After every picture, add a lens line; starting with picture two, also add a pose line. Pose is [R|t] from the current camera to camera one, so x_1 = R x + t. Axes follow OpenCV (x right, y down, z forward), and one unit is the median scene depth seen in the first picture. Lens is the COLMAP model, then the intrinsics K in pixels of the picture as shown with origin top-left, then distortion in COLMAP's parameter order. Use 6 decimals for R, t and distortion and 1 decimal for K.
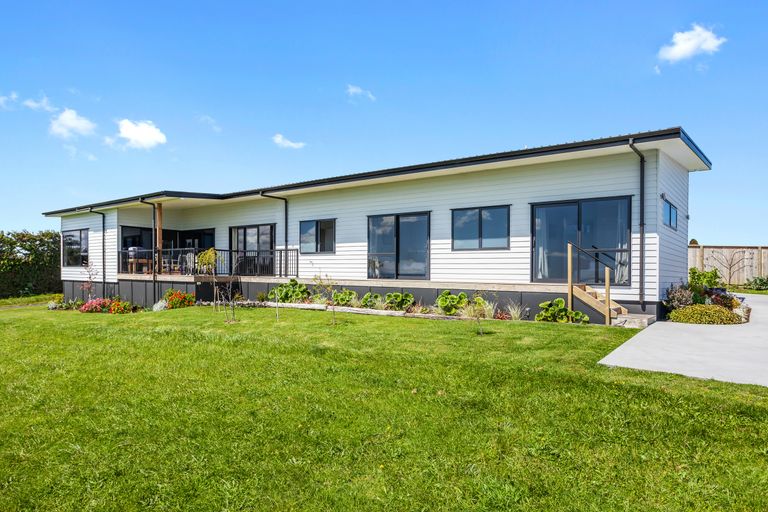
lens RADIAL K [[527.1, 0, 384.7], [0, 527.1, 261.9], [0, 0, 1]] dist [-0.013162, -0.004447]
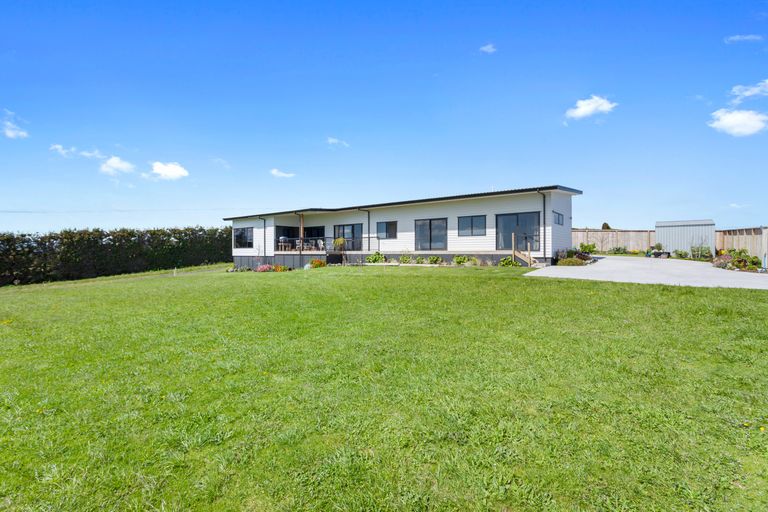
lens RADIAL K [[388.7, 0, 382.0], [0, 388.7, 251.6], [0, 0, 1]] dist [-0.000714, 0.000301]
pose [[0.999798, -0.016782, -0.011070, -0.146939], [0.017011, 0.999635, 0.020993, 0.001628], [0.010714, -0.021177, 0.999718, -0.509364]]
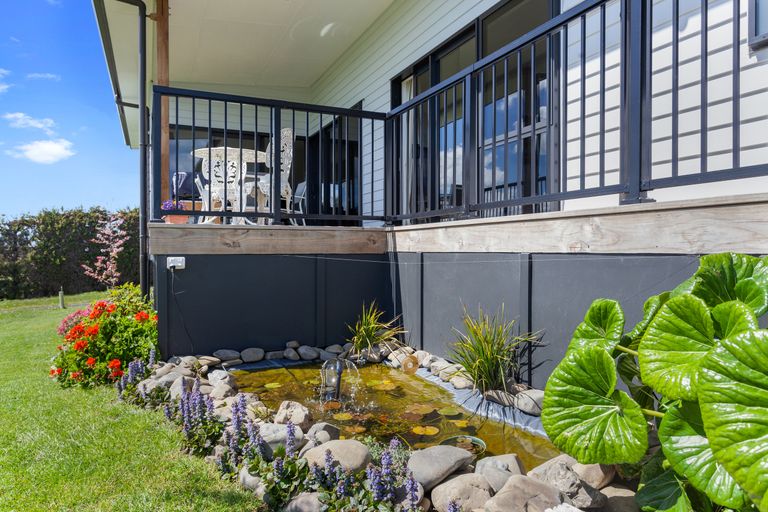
lens RADIAL K [[520.7, 0, 383.3], [0, 520.7, 254.8], [0, 0, 1]] dist [-0.002564, -0.000472]
pose [[0.902397, -0.012665, -0.430720, -0.219664], [0.025636, 0.999375, 0.024324, 0.040461], [0.430143, -0.032992, 0.902158, 0.976128]]
